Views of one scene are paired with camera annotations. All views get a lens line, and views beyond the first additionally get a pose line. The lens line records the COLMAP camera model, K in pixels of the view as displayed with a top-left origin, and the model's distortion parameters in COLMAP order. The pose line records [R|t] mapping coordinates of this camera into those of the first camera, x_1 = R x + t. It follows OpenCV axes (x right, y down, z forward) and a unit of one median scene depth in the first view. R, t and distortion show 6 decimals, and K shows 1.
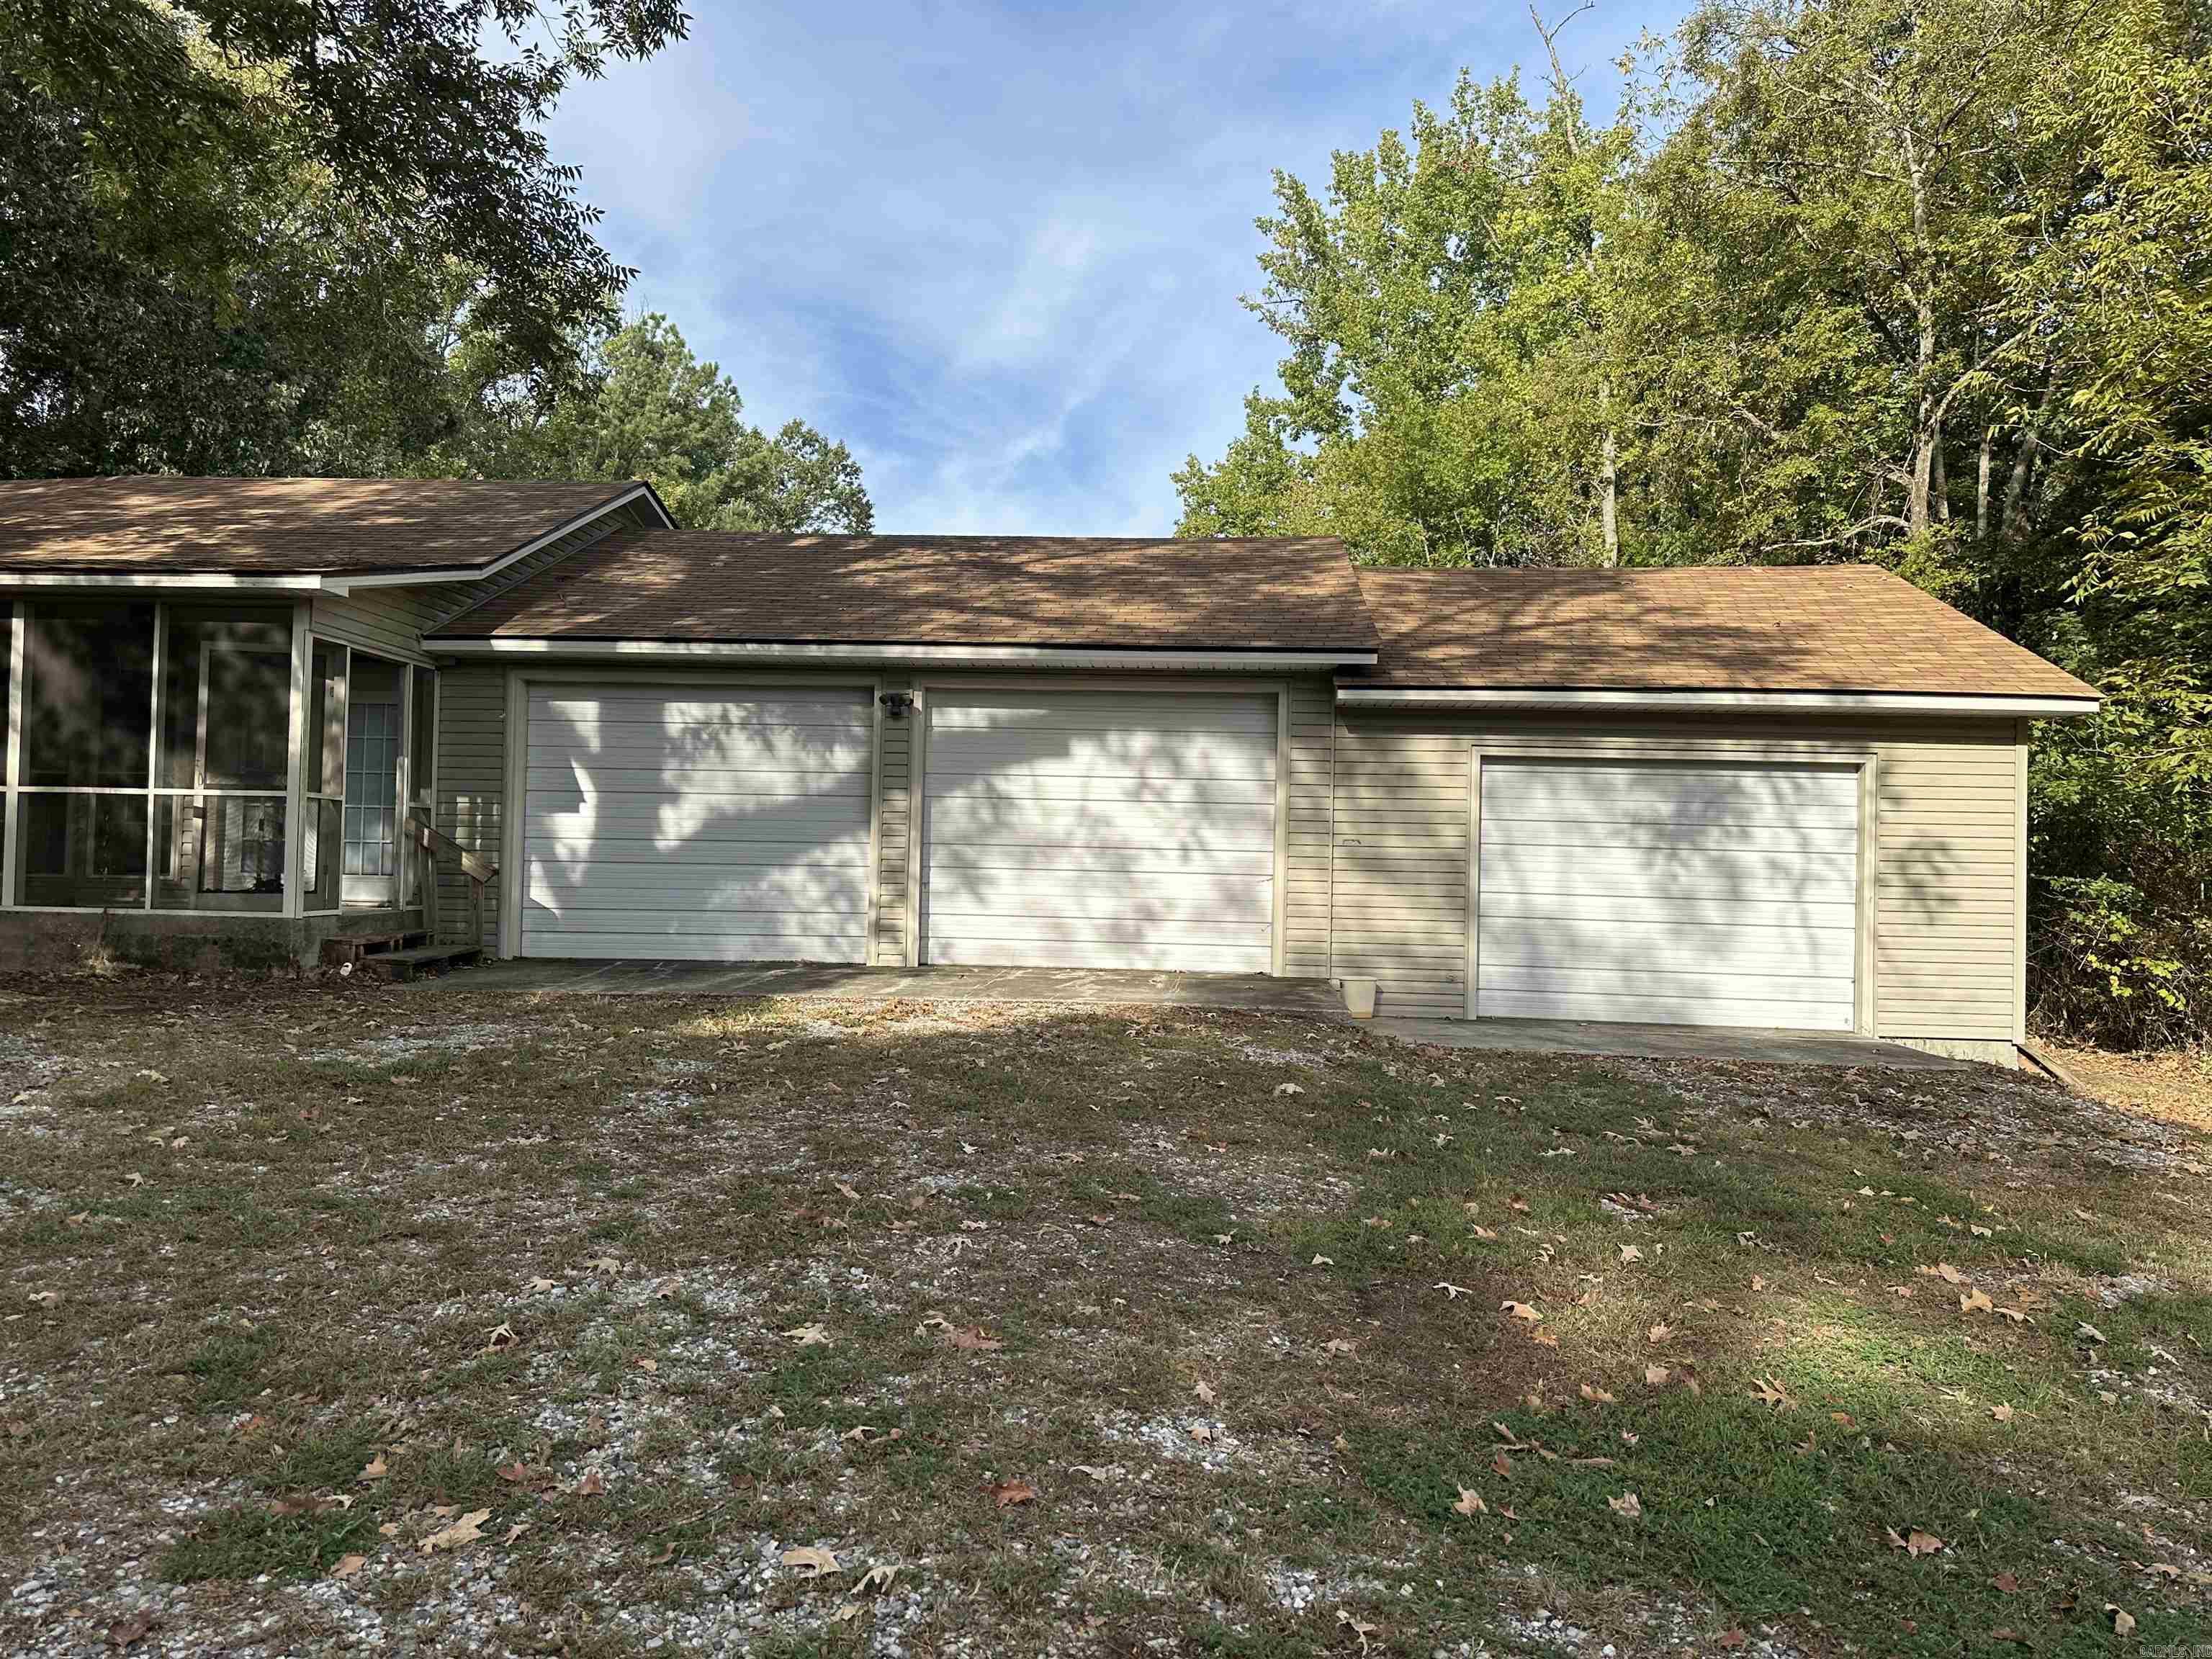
lens RADIAL K [[1511.0, 0, 1071.5], [0, 1511.0, 828.9], [0, 0, 1]] dist [0.070375, -0.000858]
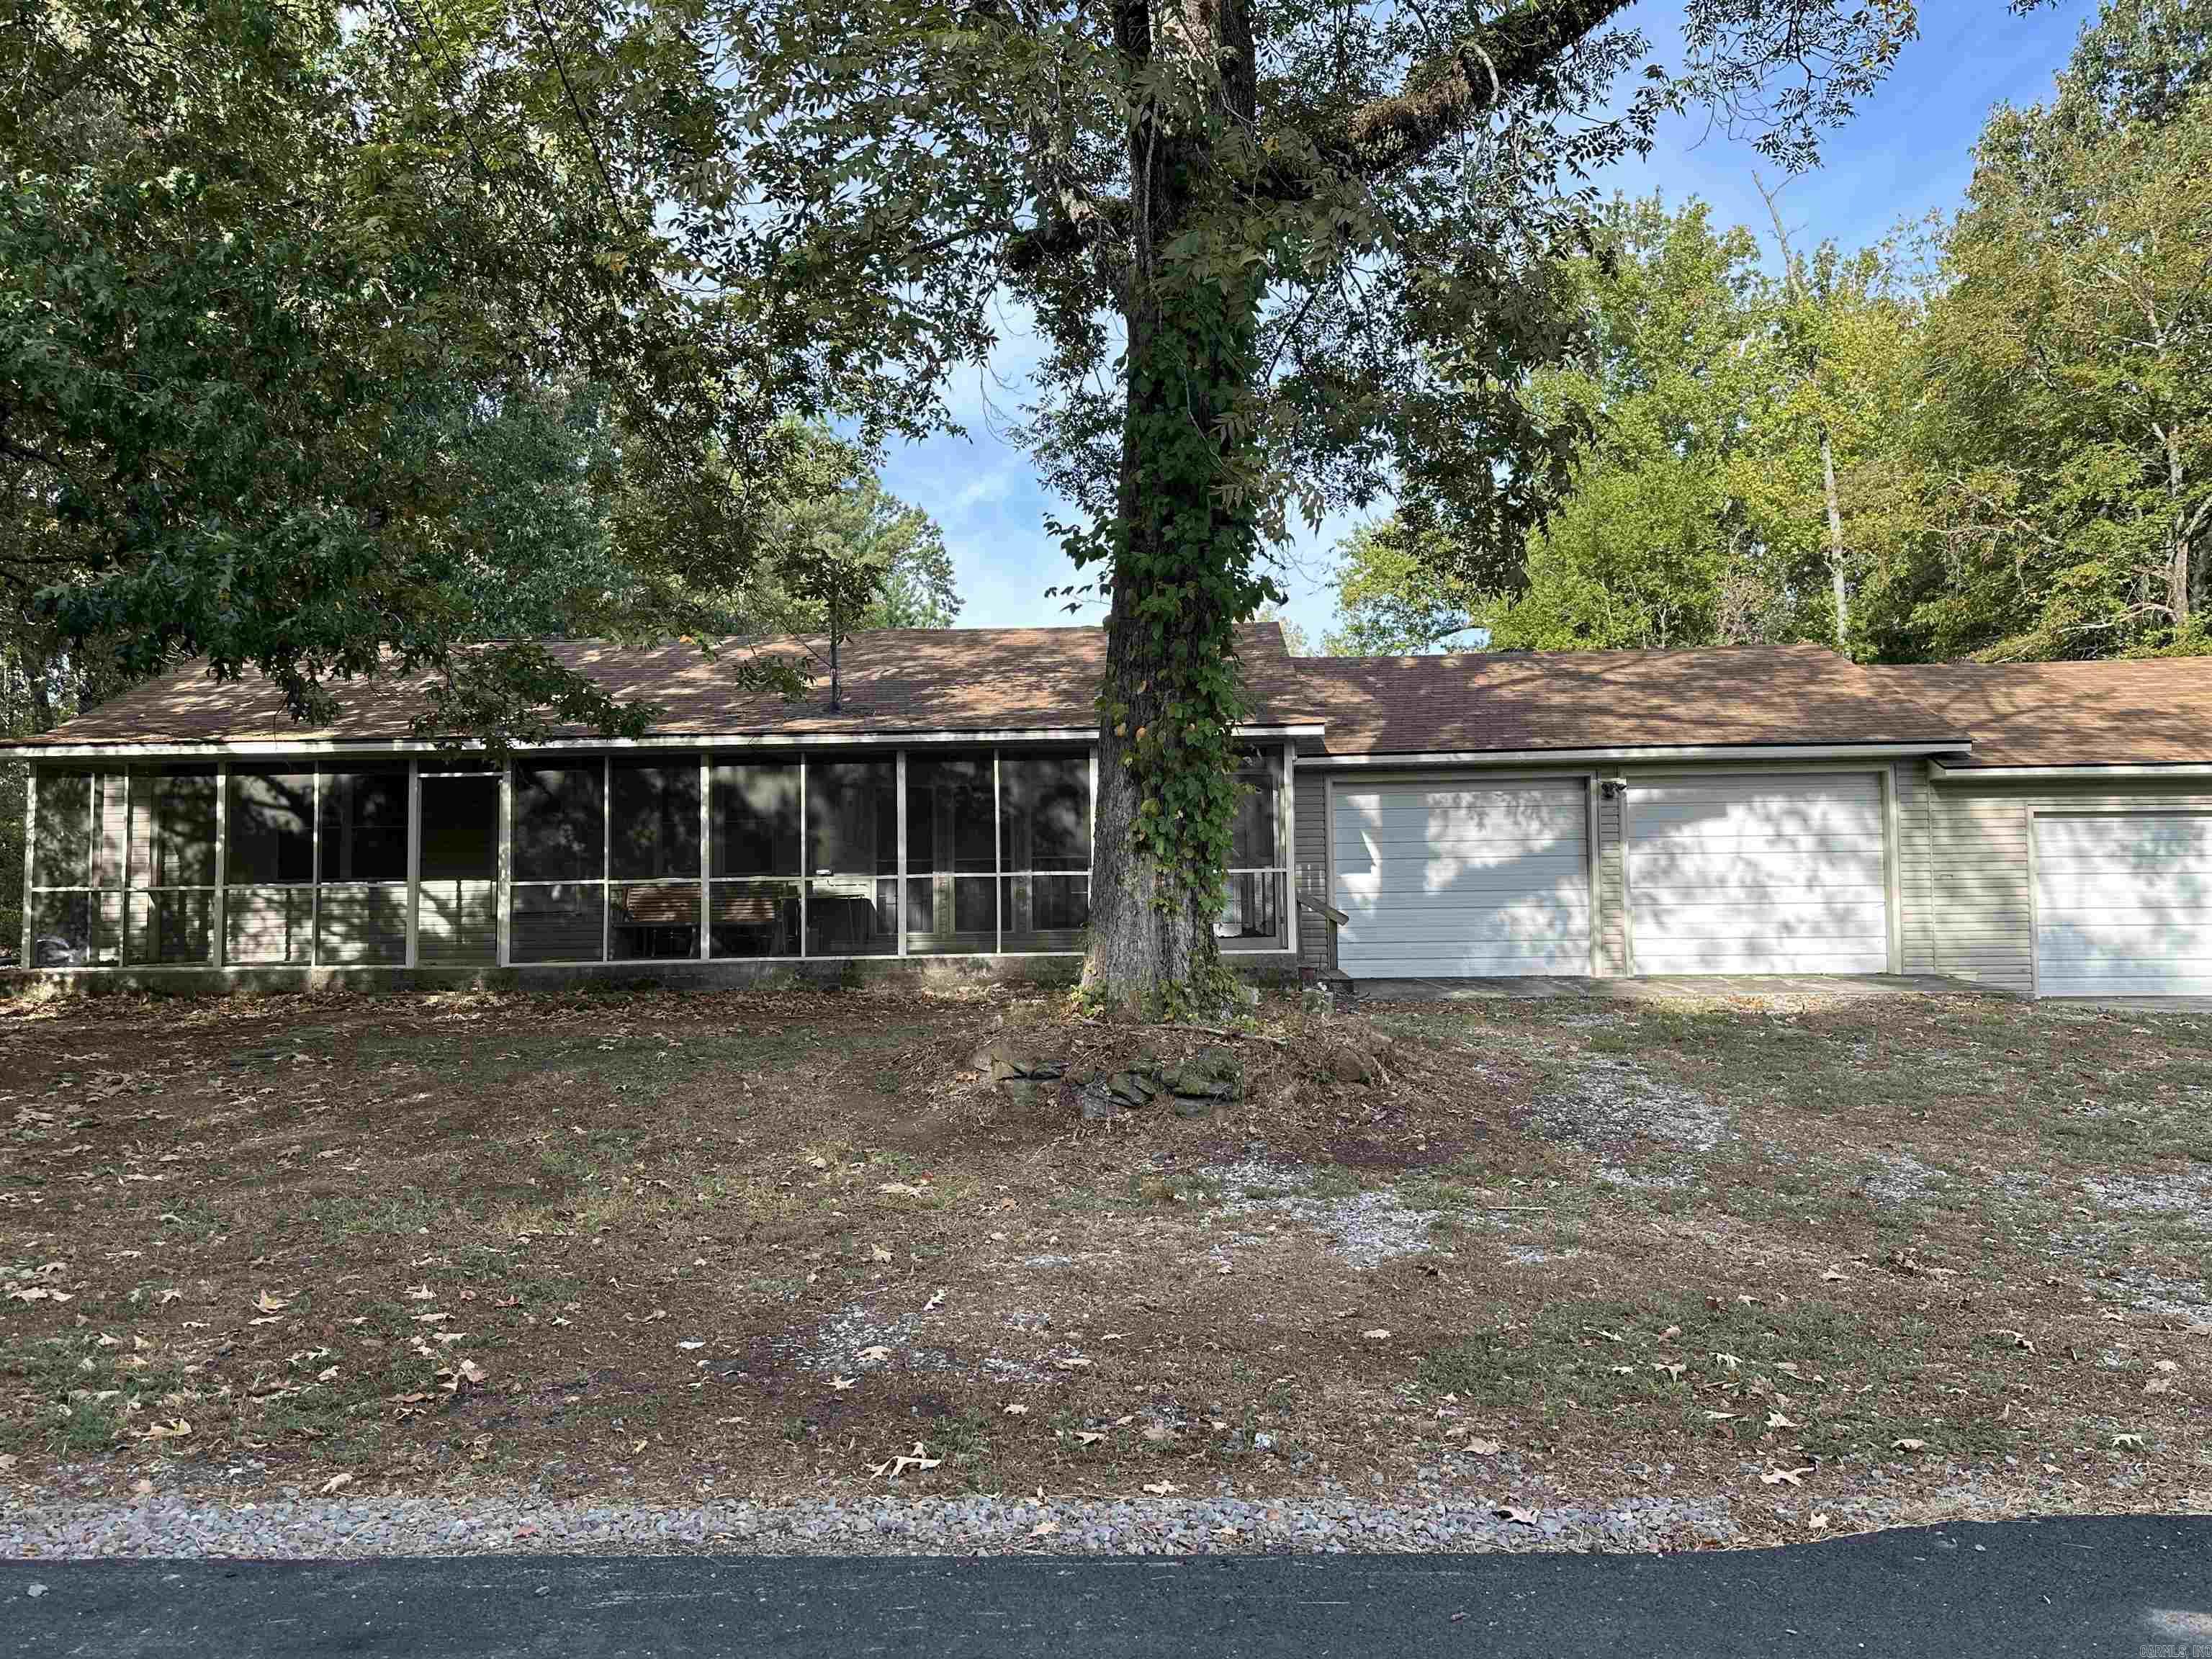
lens RADIAL K [[1511.0, 0, 1091.2], [0, 1511.0, 844.3], [0, 0, 1]] dist [0.070375, -0.000858]
pose [[0.998817, -0.034116, 0.034663, -0.635935], [0.034517, 0.999343, -0.011028, -0.030499], [-0.034264, 0.012212, 0.999338, -0.413597]]
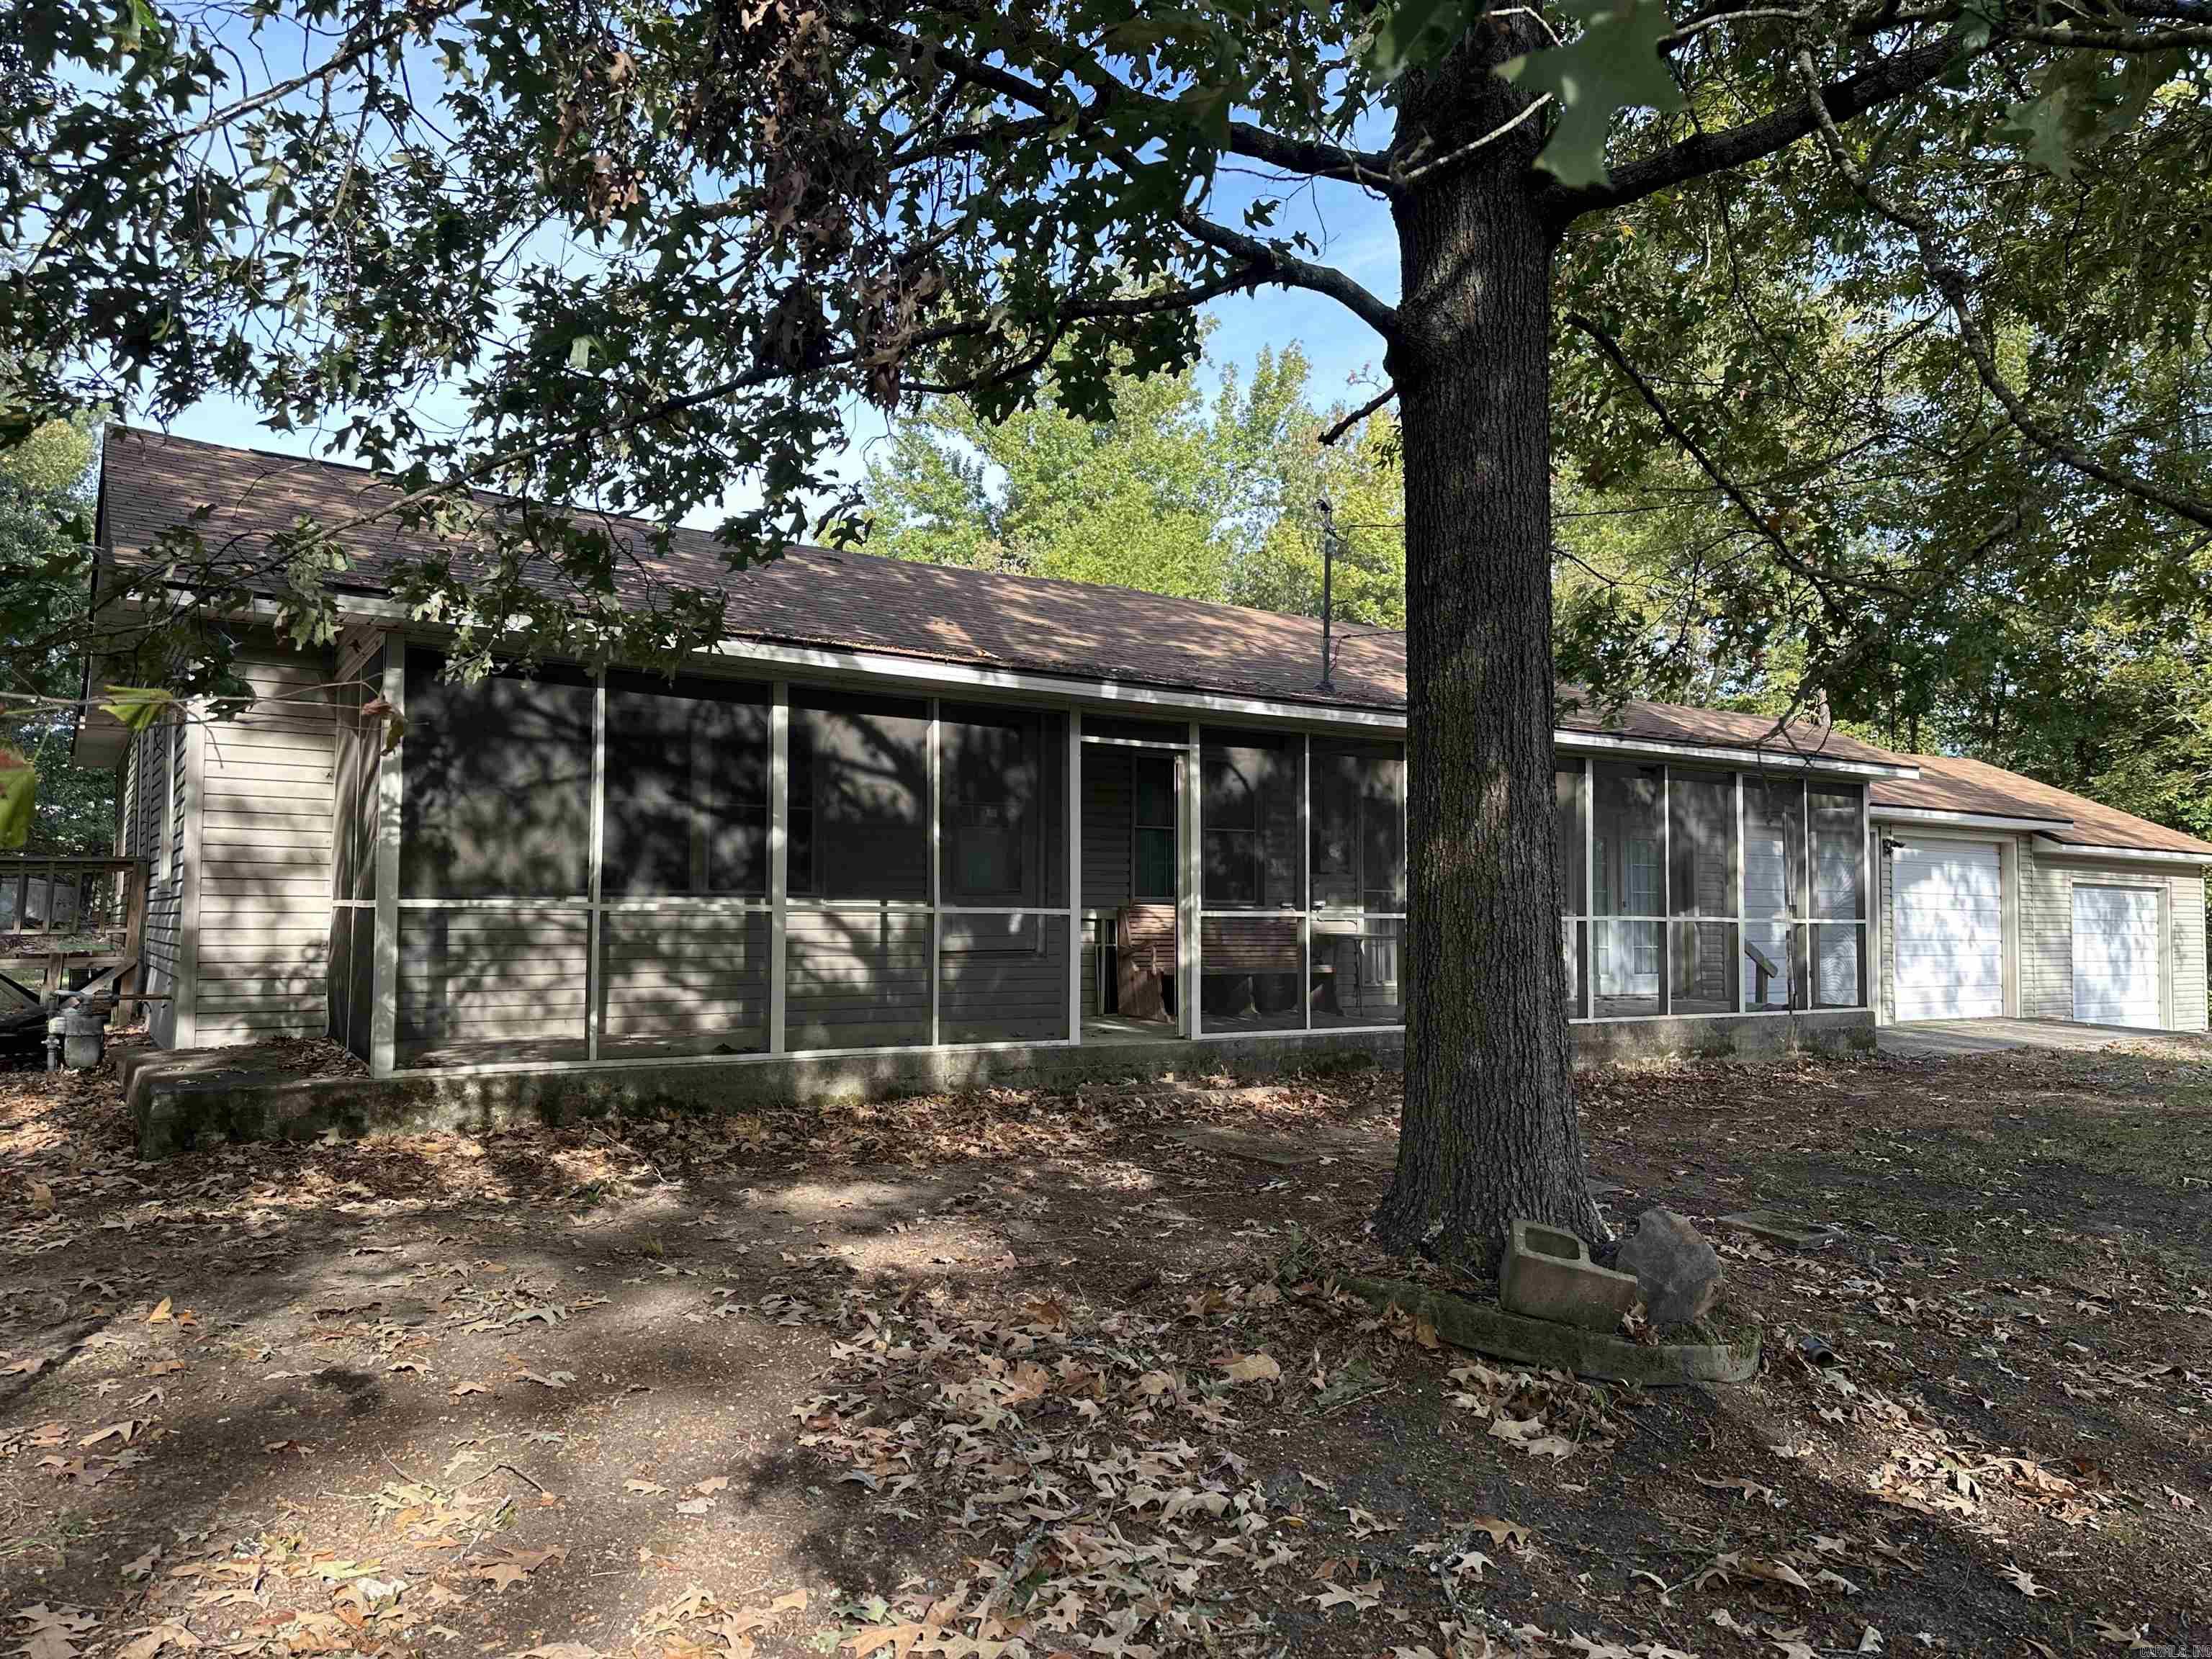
lens RADIAL K [[1511.0, 0, 1119.8], [0, 1511.0, 827.8], [0, 0, 1]] dist [0.070375, -0.000858]
pose [[0.796027, 0.020662, 0.604908, -1.596948], [-0.008785, 0.999706, -0.022586, -0.057103], [-0.605197, 0.012665, 0.795975, 0.238623]]
